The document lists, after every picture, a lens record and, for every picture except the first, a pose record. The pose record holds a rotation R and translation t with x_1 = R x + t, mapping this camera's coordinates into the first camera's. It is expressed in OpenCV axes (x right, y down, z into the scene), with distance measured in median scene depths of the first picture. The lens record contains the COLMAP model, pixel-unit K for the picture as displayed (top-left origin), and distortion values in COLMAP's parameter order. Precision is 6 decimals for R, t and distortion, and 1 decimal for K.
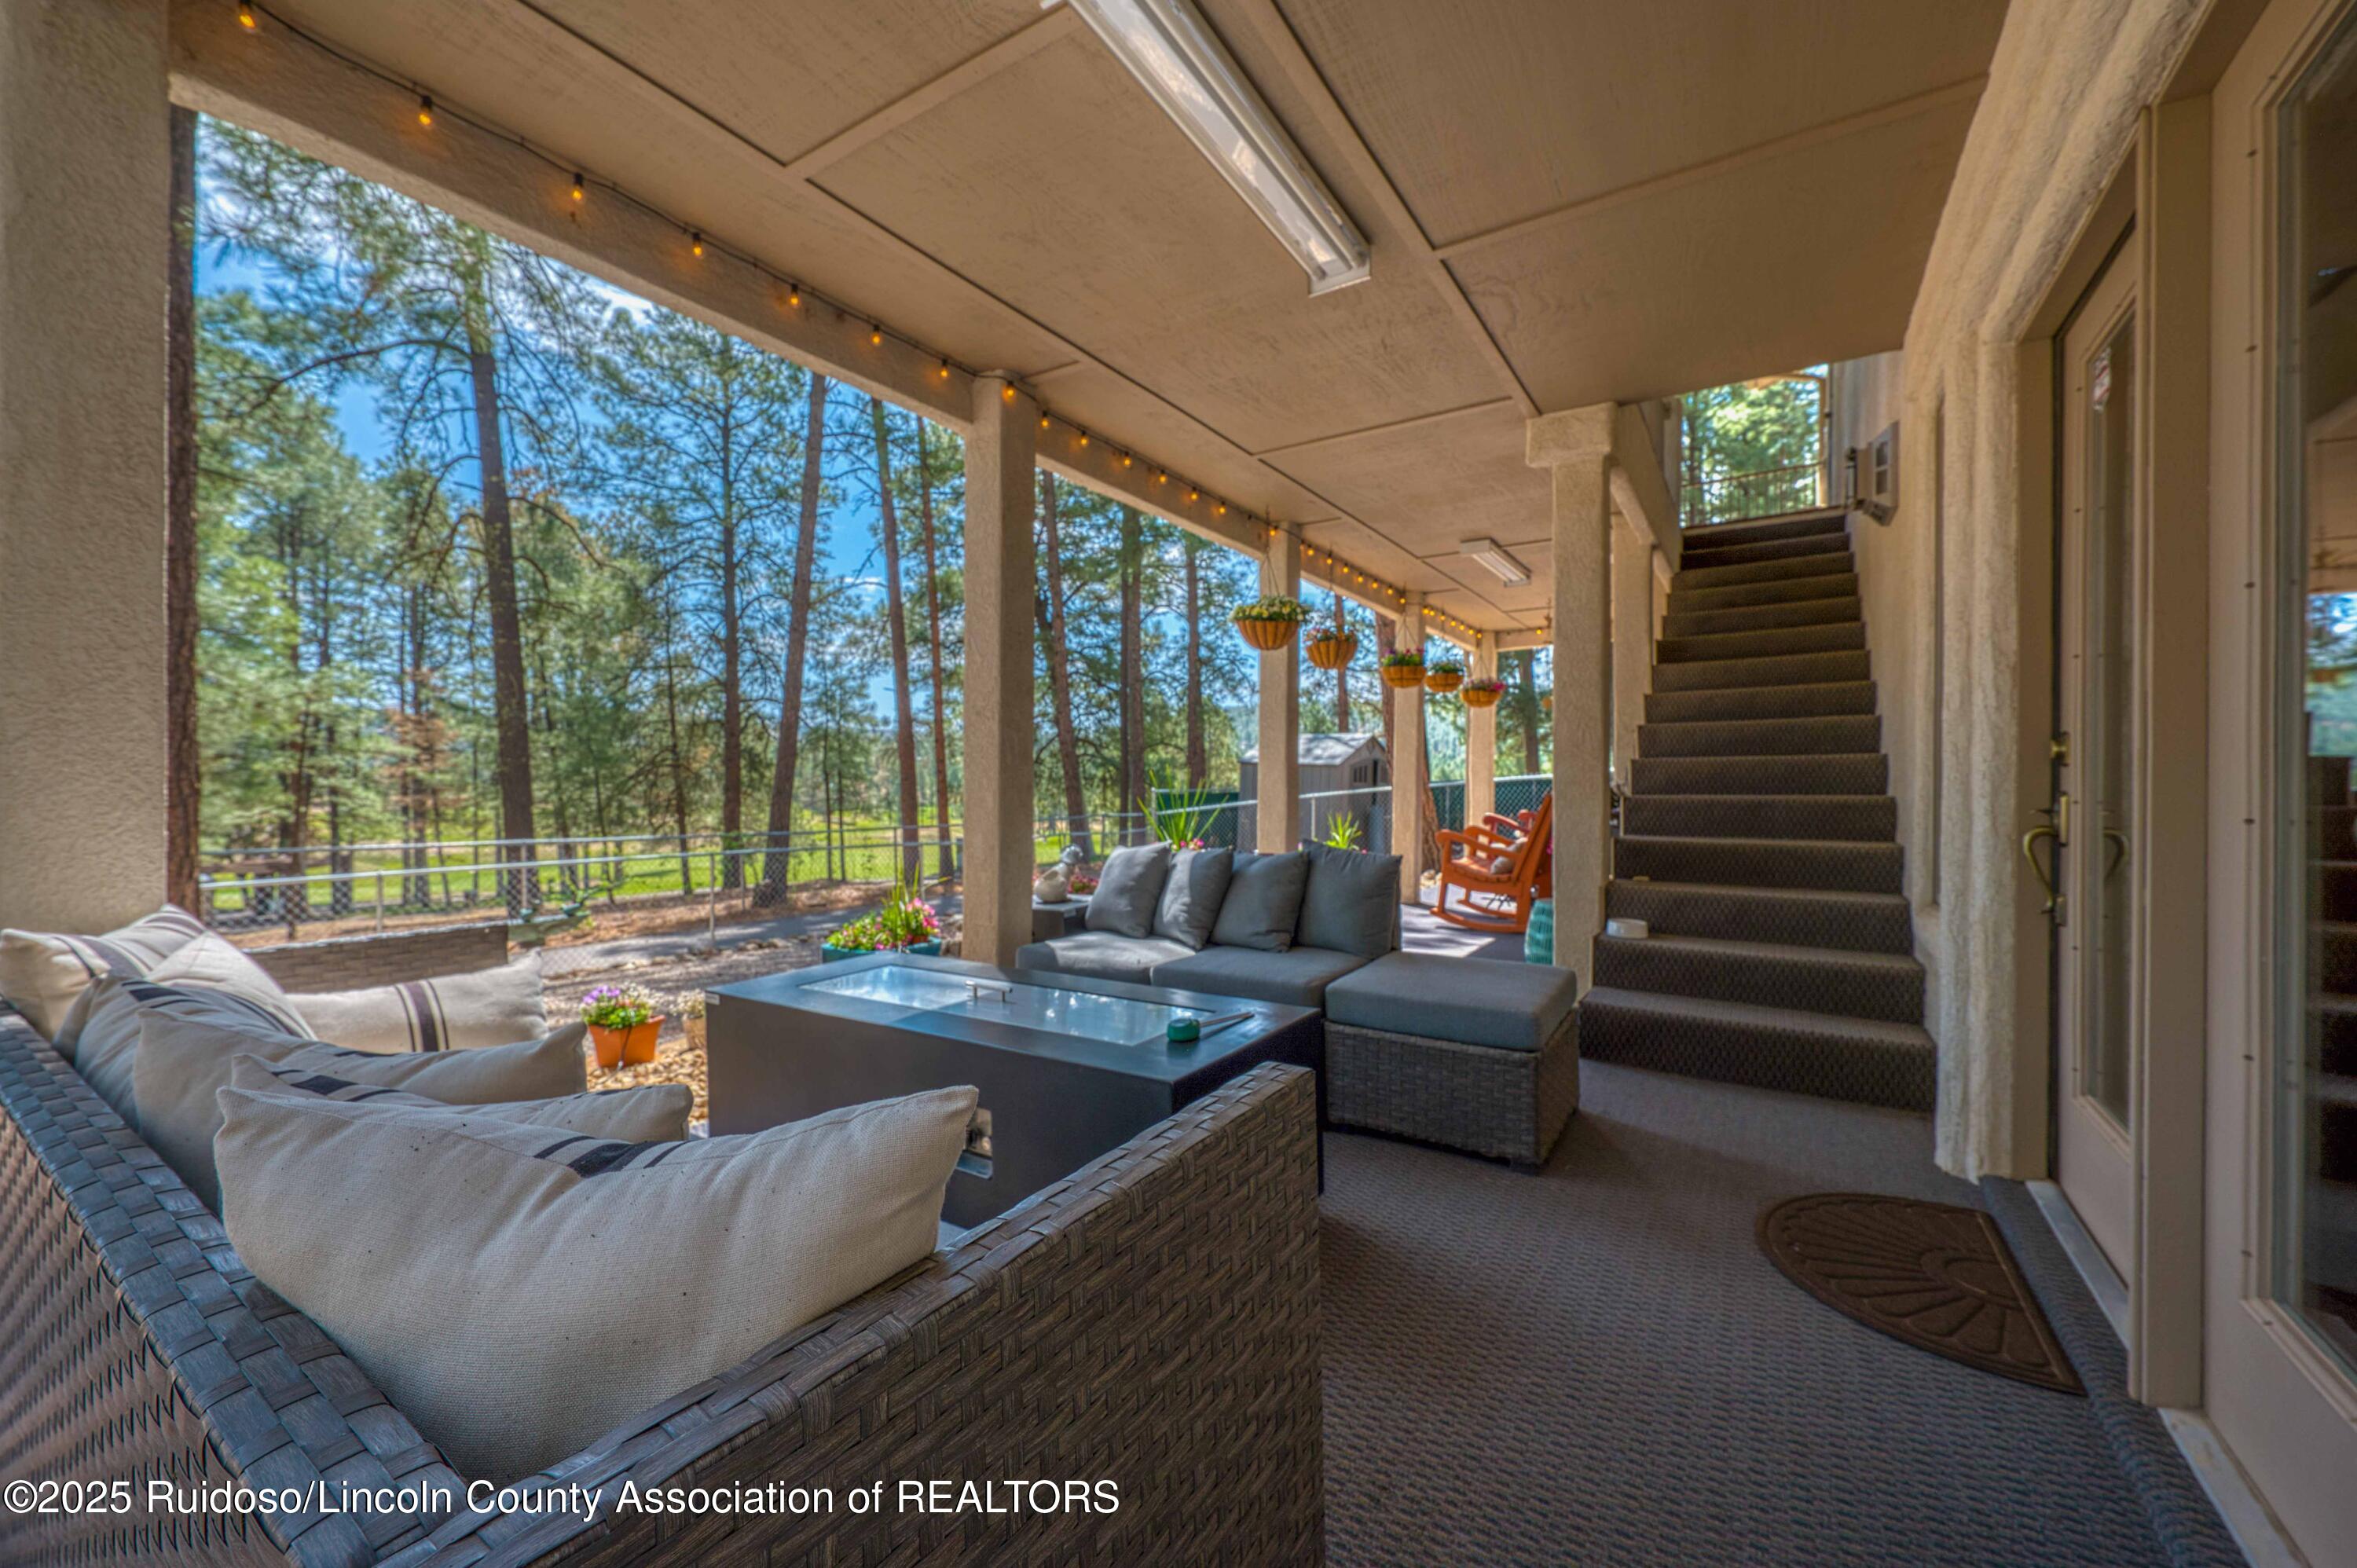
lens RADIAL K [[967.5, 0, 1156.2], [0, 967.5, 794.7], [0, 0, 1]] dist [0.003418, -0.000171]
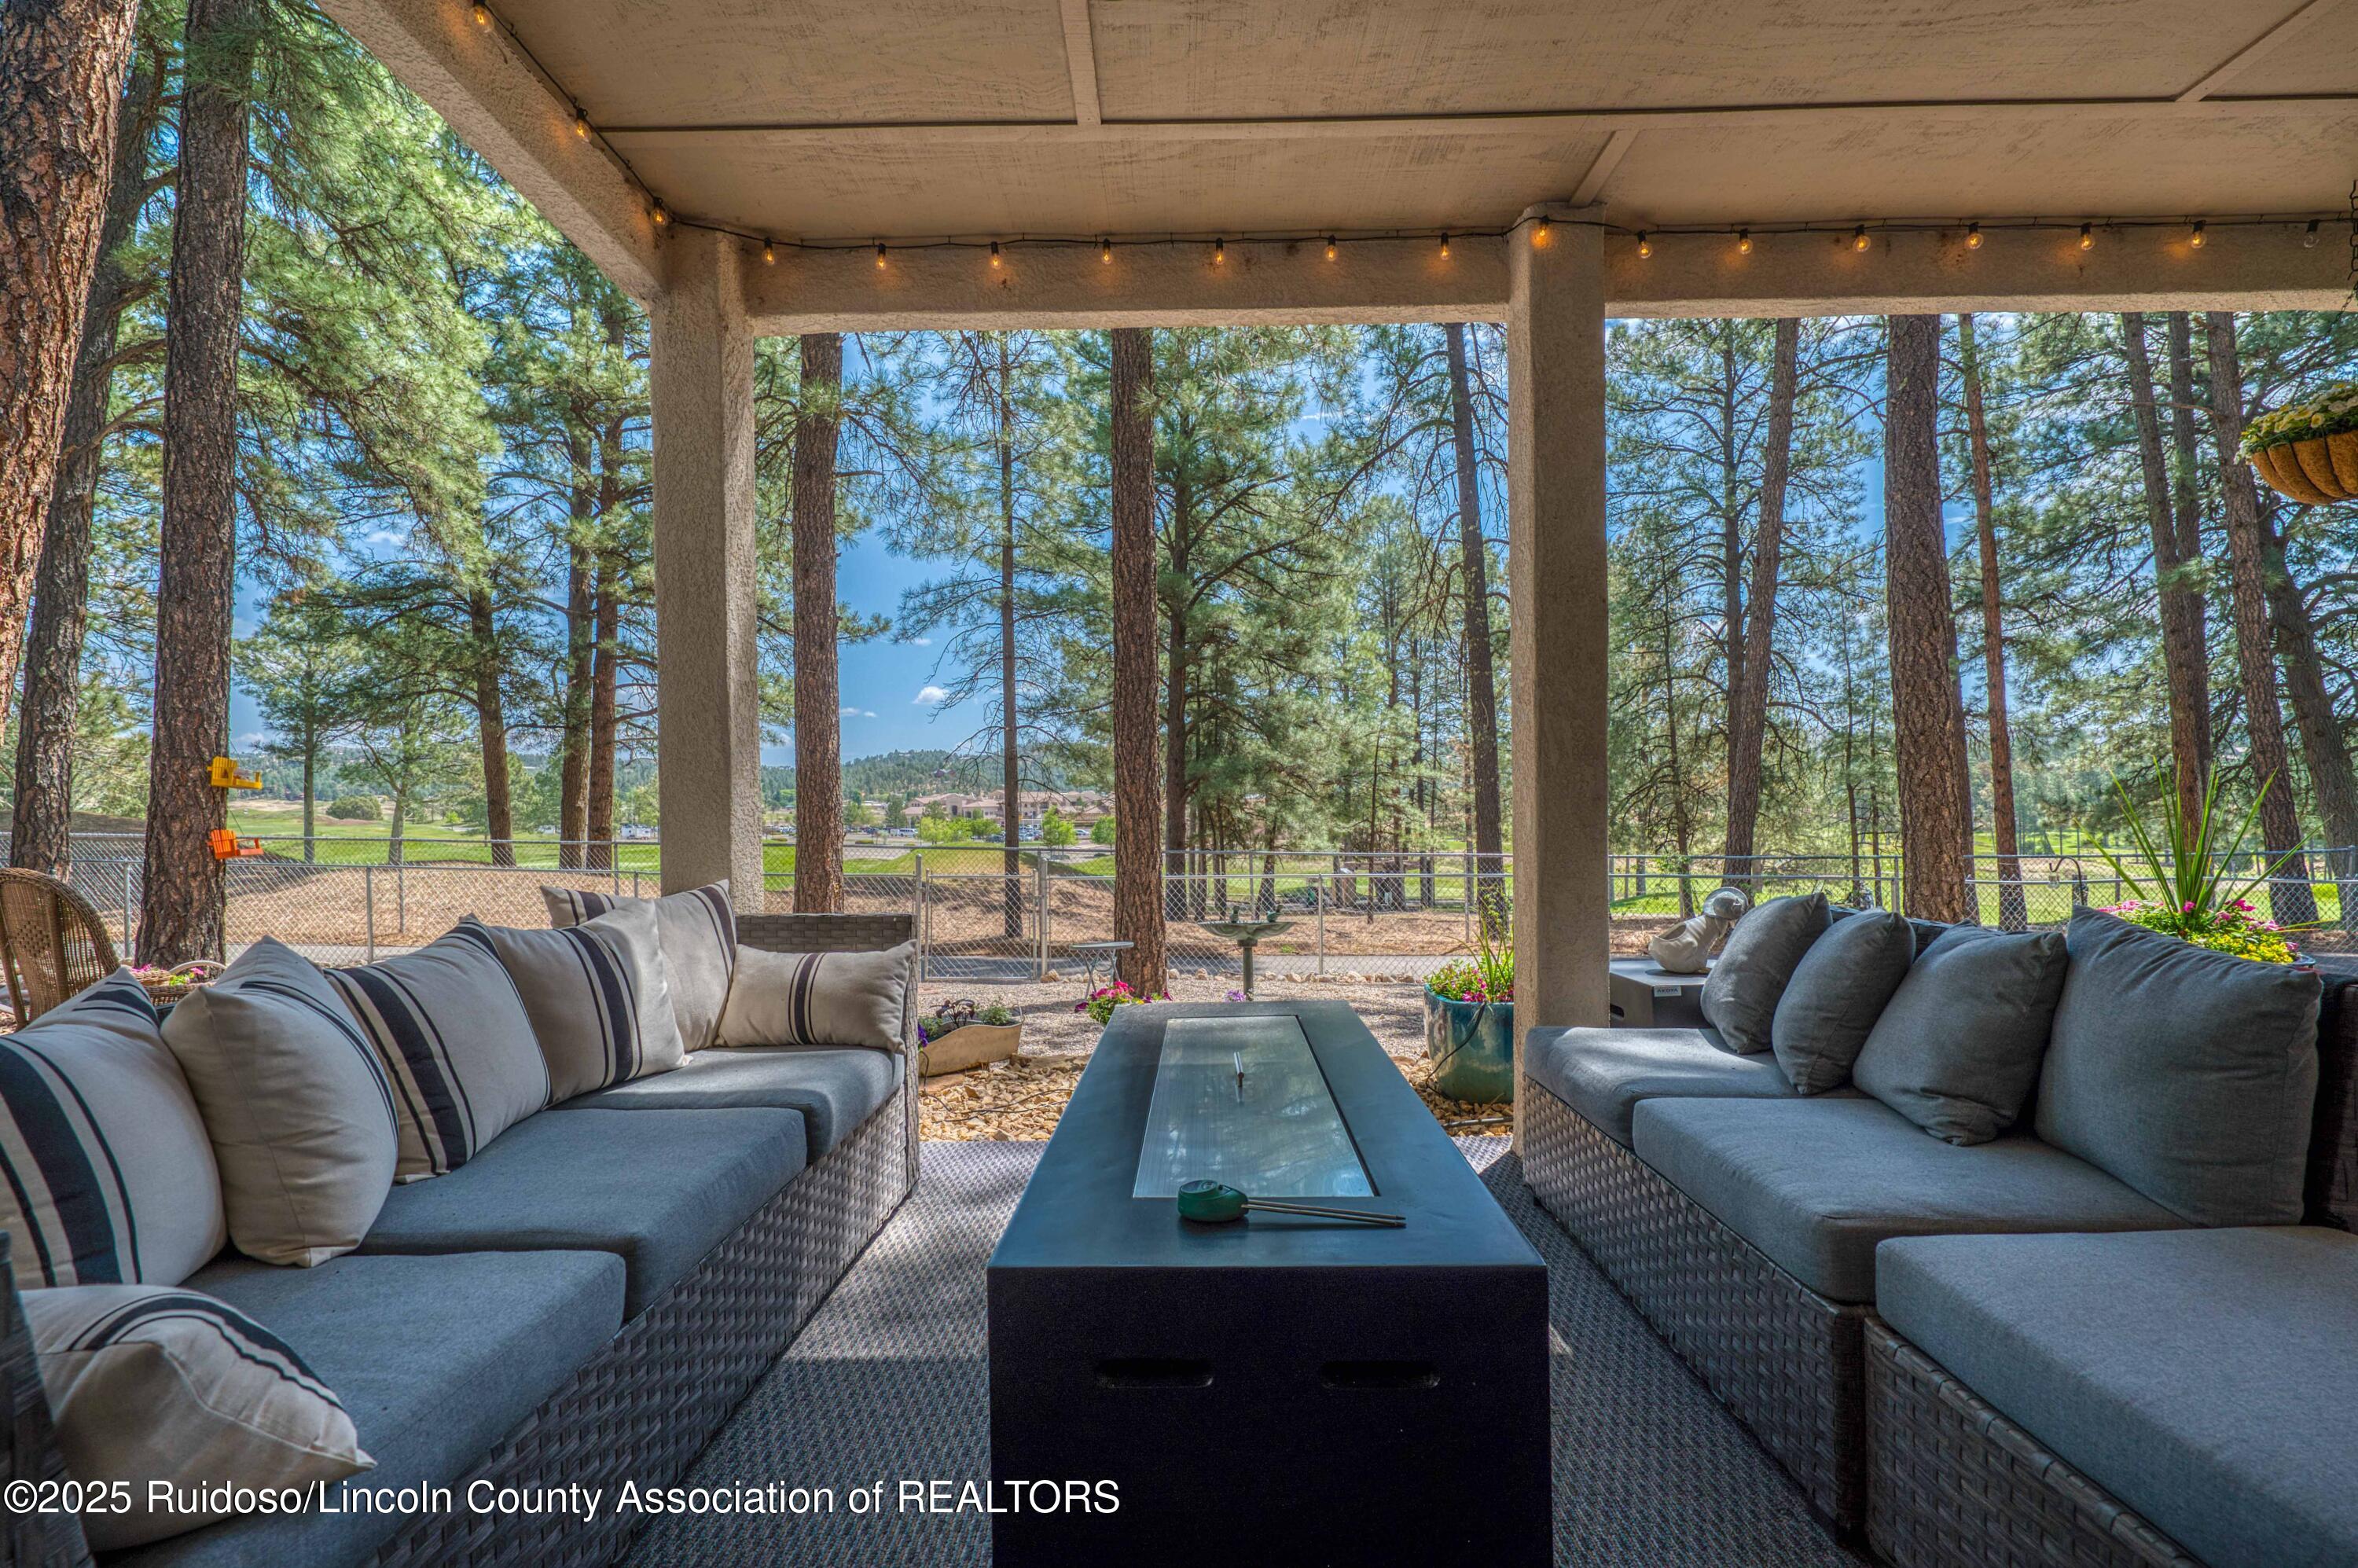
lens RADIAL K [[967.9, 0, 1183.6], [0, 967.9, 829.7], [0, 0, 1]] dist [0.003418, -0.000171]
pose [[0.519649, 0.021304, -0.854114, 0.072718], [-0.007080, 0.999762, 0.020629, 0.000632], [0.854350, -0.004673, 0.519677, 0.093237]]
